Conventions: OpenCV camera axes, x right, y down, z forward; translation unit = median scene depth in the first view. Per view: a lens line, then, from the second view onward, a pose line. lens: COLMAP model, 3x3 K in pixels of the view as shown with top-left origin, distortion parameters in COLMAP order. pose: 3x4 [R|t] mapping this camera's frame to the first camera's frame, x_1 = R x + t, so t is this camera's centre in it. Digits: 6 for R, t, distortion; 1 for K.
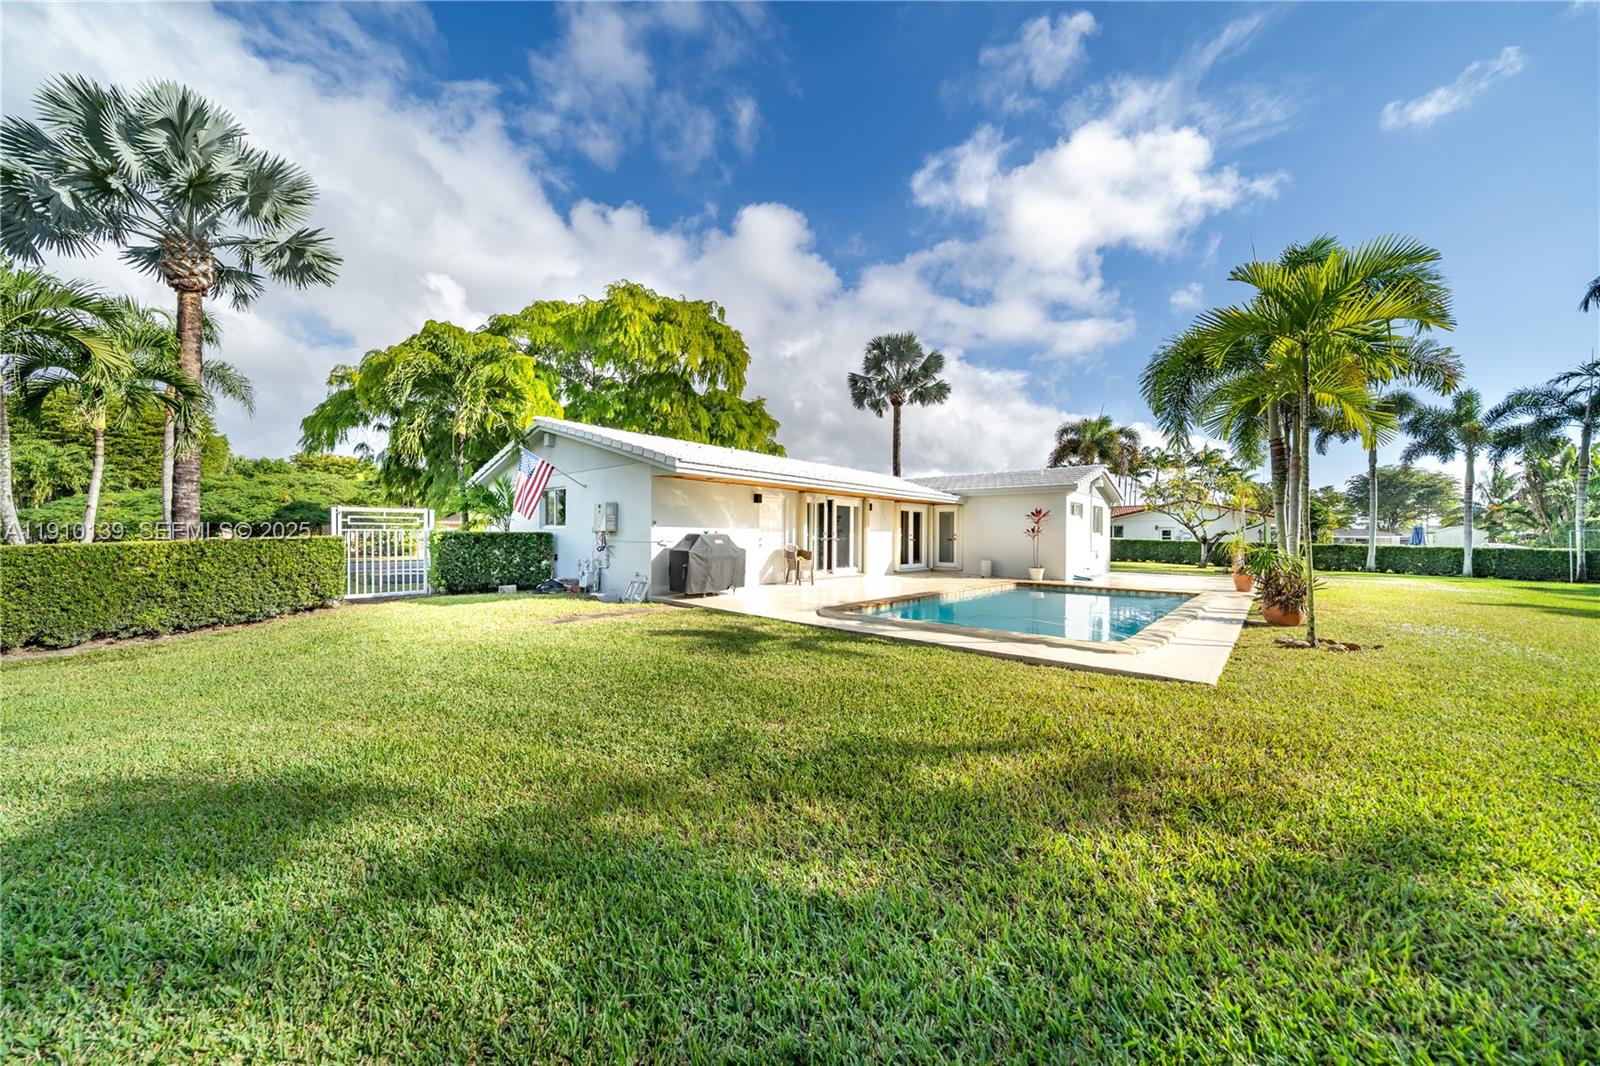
lens RADIAL K [[549.2, 0, 800.0], [0, 549.2, 533.0], [0, 0, 1]] dist [-0.010093, -0.000021]
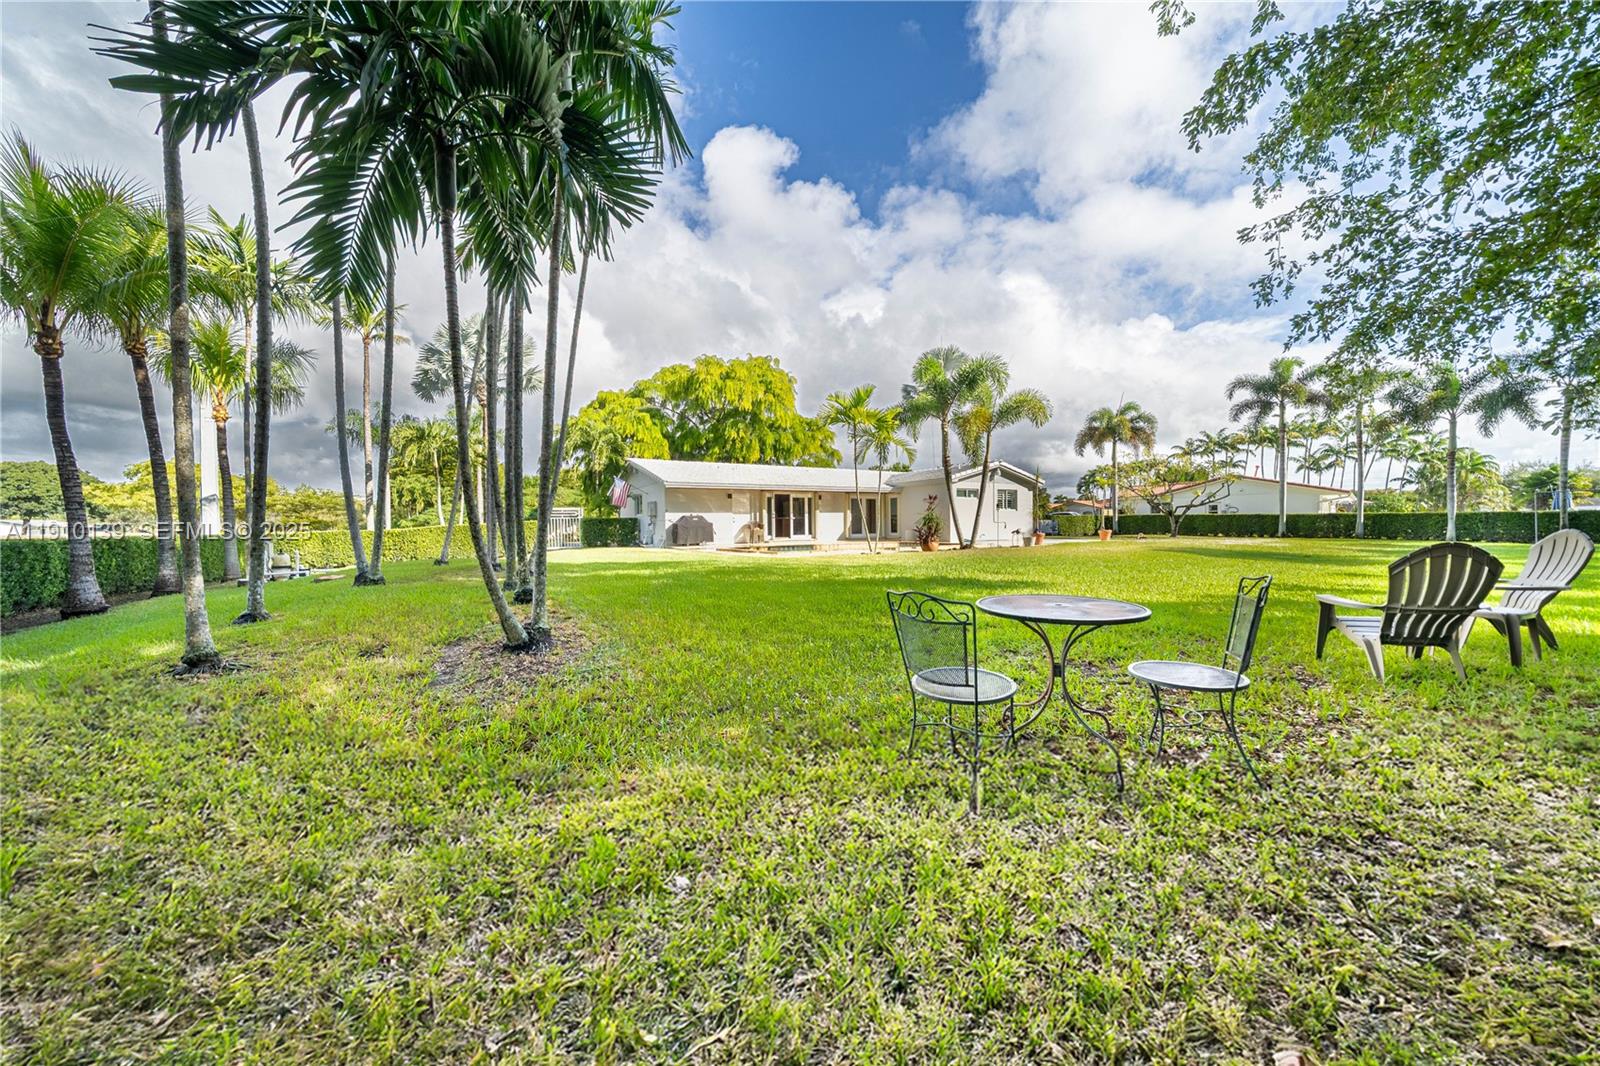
lens RADIAL K [[549.2, 0, 800.0], [0, 549.2, 533.0], [0, 0, 1]] dist [-0.010093, -0.000021]
pose [[0.949244, -0.017786, -0.314039, 0.577626], [0.023865, 0.999595, 0.015521, 0.030135], [0.313635, -0.022228, 0.949283, -0.546932]]
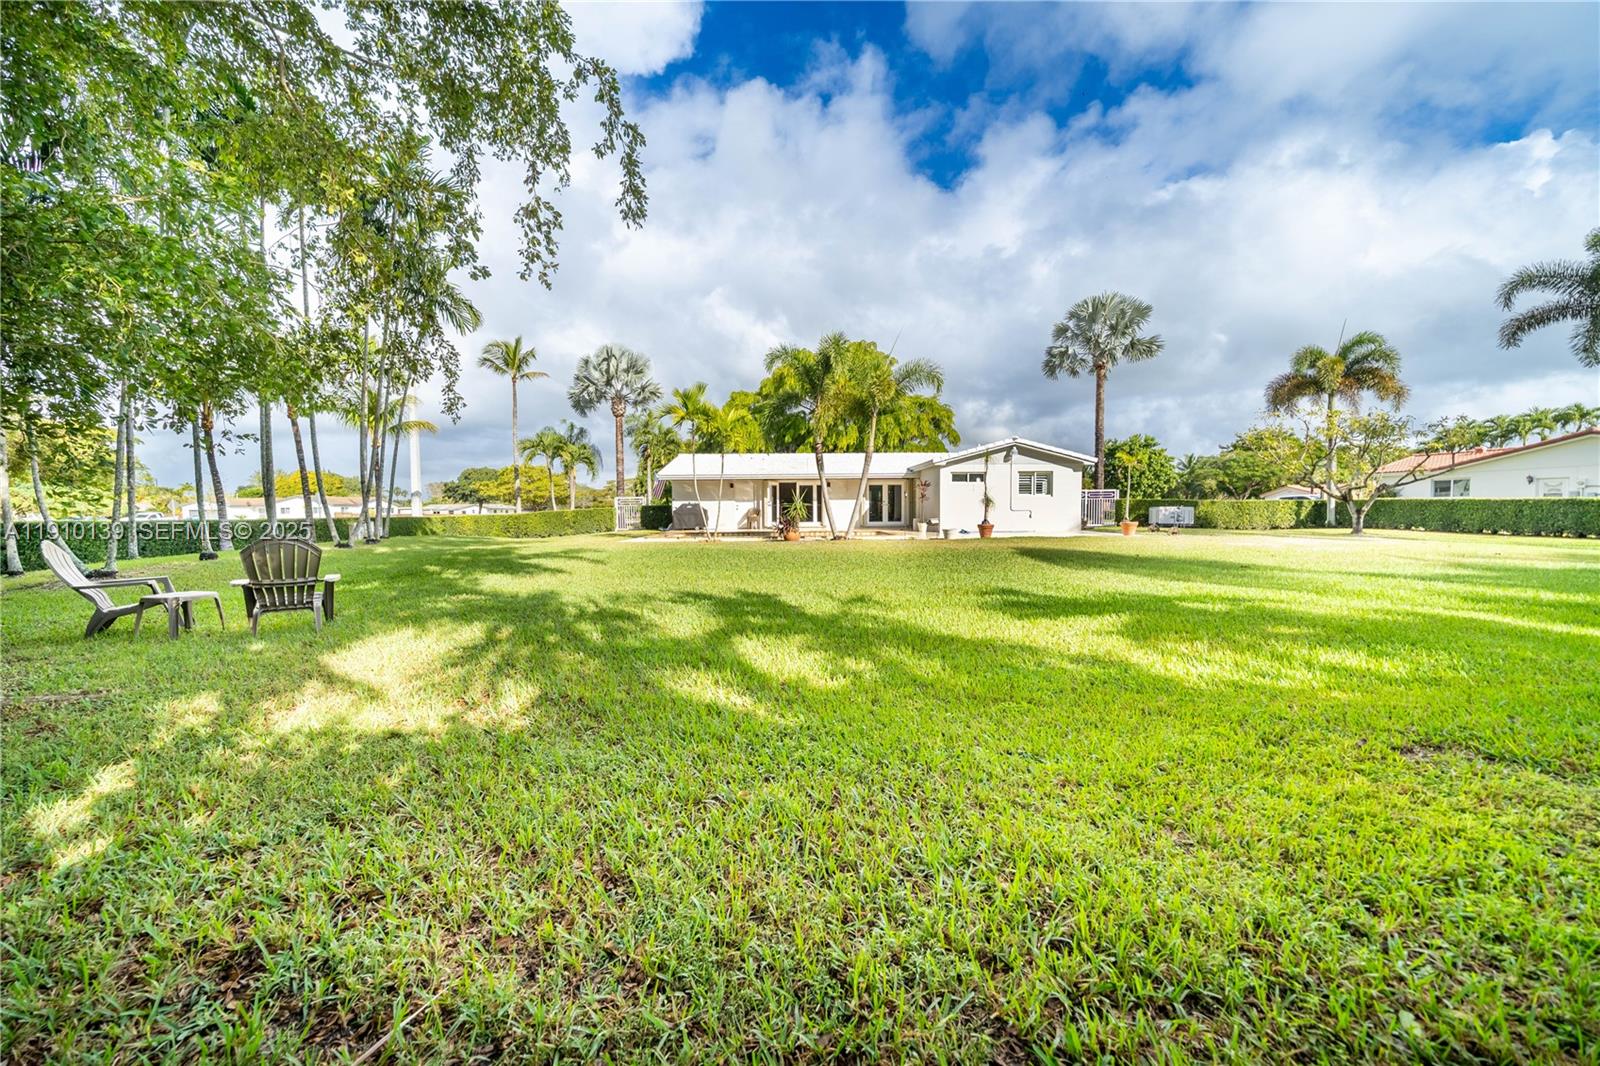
lens RADIAL K [[549.2, 0, 800.0], [0, 549.2, 533.0], [0, 0, 1]] dist [-0.010093, -0.000021]
pose [[0.670612, 0.009921, -0.741742, 1.274691], [0.016609, 0.999459, 0.028384, 0.047208], [0.741622, -0.031354, 0.670085, -0.147124]]
